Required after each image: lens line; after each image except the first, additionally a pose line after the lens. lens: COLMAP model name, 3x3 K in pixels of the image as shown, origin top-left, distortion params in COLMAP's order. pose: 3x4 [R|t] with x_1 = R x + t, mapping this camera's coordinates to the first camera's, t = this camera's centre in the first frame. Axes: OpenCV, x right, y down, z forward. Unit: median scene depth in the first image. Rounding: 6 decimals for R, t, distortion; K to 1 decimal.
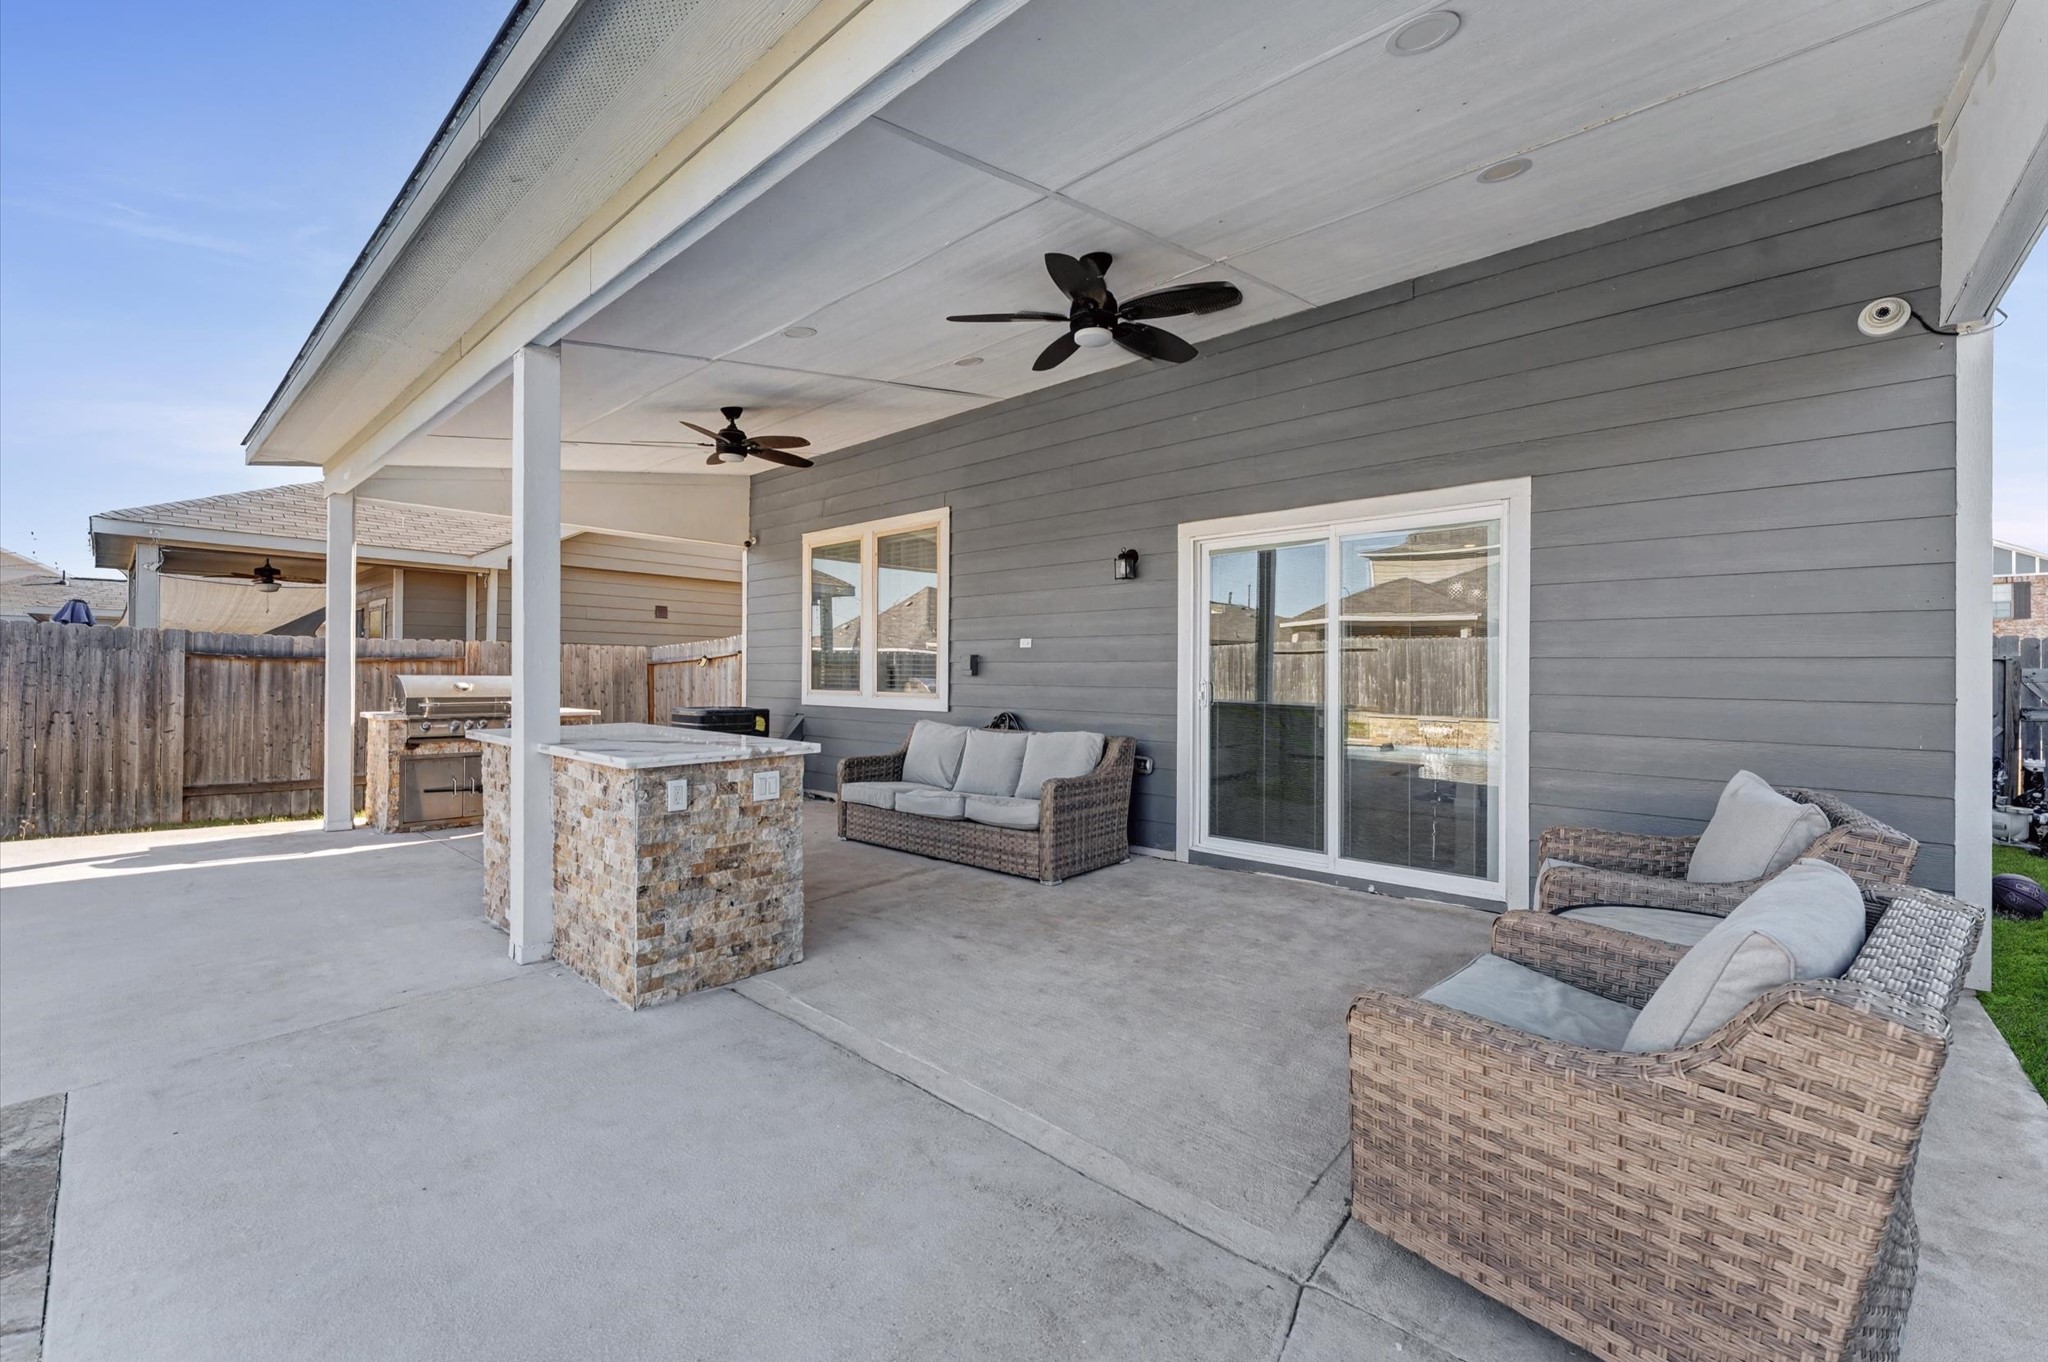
lens RADIAL K [[813.4, 0, 1021.4], [0, 813.4, 675.6], [0, 0, 1]] dist [0.000356, -0.000754]
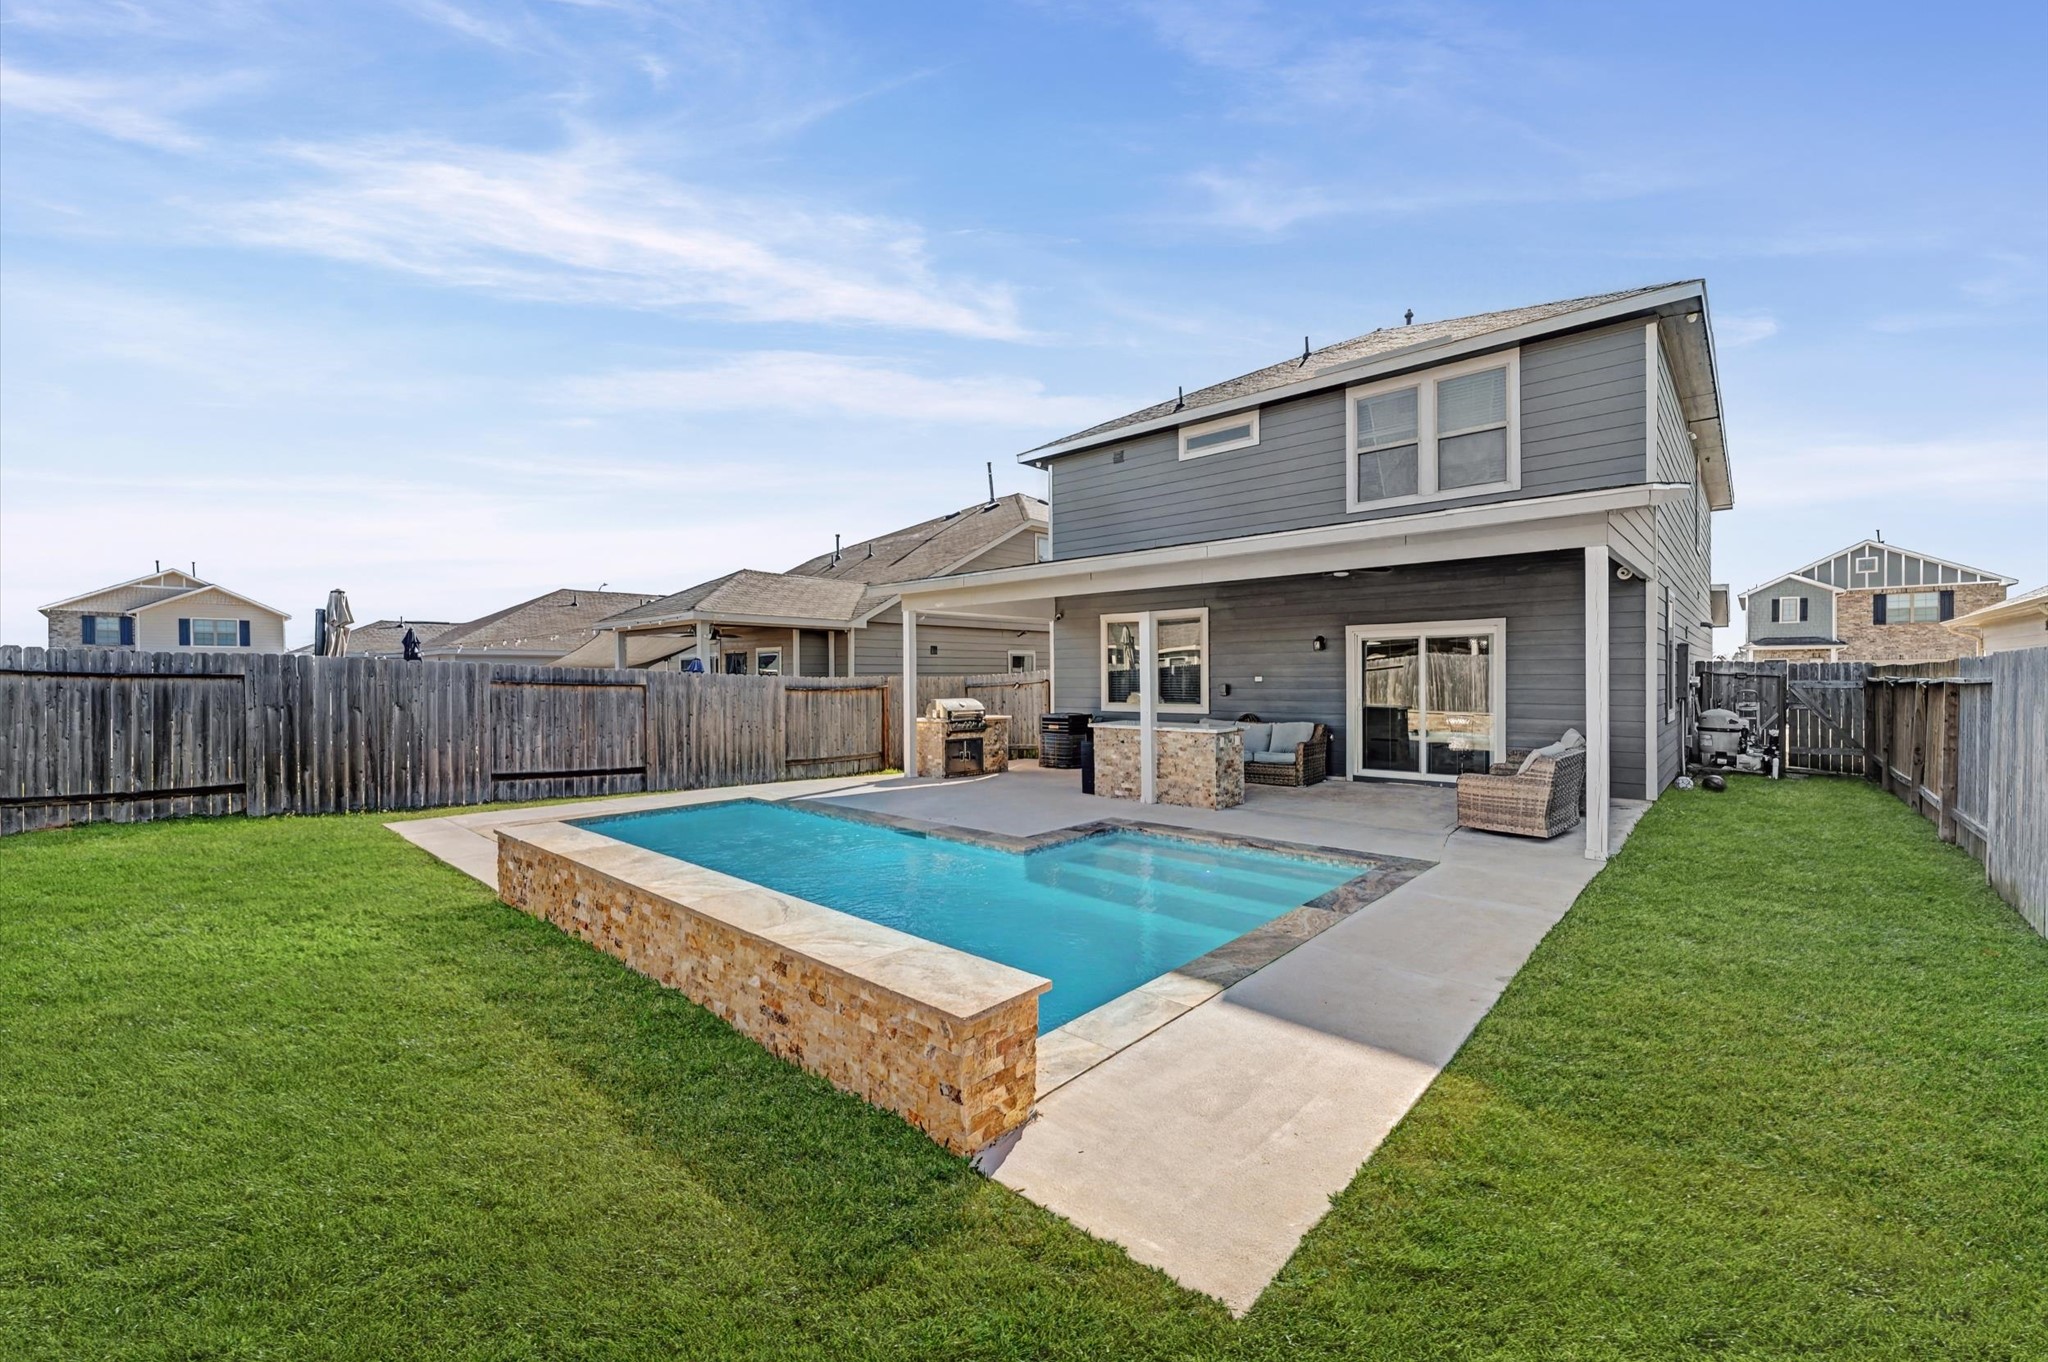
lens RADIAL K [[813.4, 0, 1017.8], [0, 813.4, 690.9], [0, 0, 1]] dist [0.000356, -0.000754]
pose [[0.999828, -0.015743, -0.009764, -0.636820], [0.015910, 0.999723, 0.017343, -0.061407], [0.009488, -0.017495, 0.999802, -1.130628]]
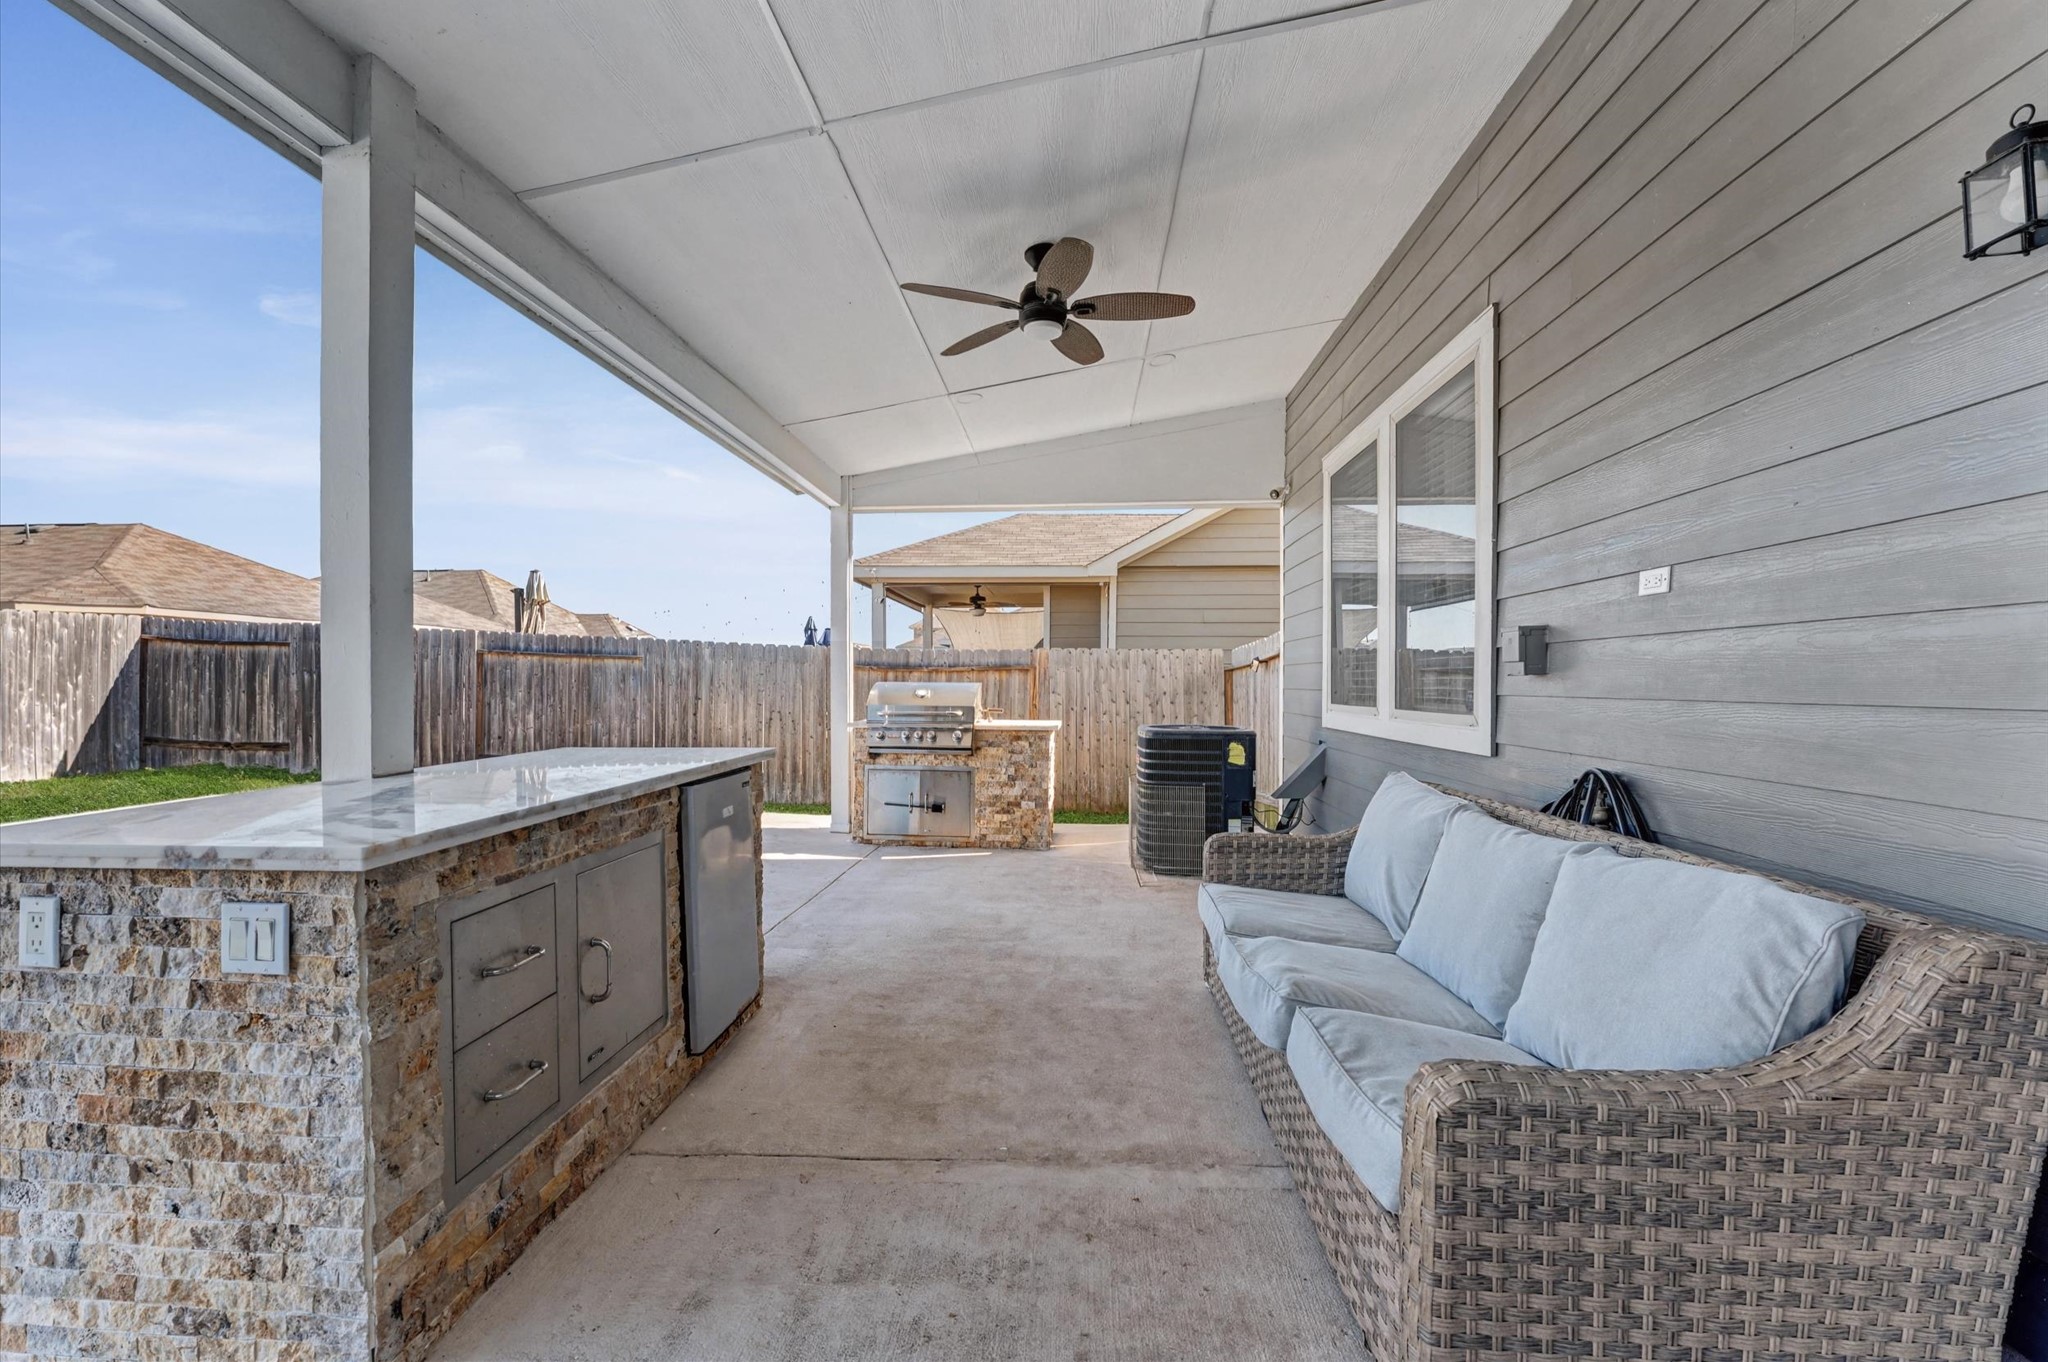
lens RADIAL K [[813.4, 0, 1011.9], [0, 813.4, 686.1], [0, 0, 1]] dist [0.000356, -0.000754]
pose [[0.603815, -0.001644, -0.797122, 0.134256], [-0.000204, 0.999998, -0.002217, 0.007671], [0.797124, 0.001502, 0.603814, 0.623980]]
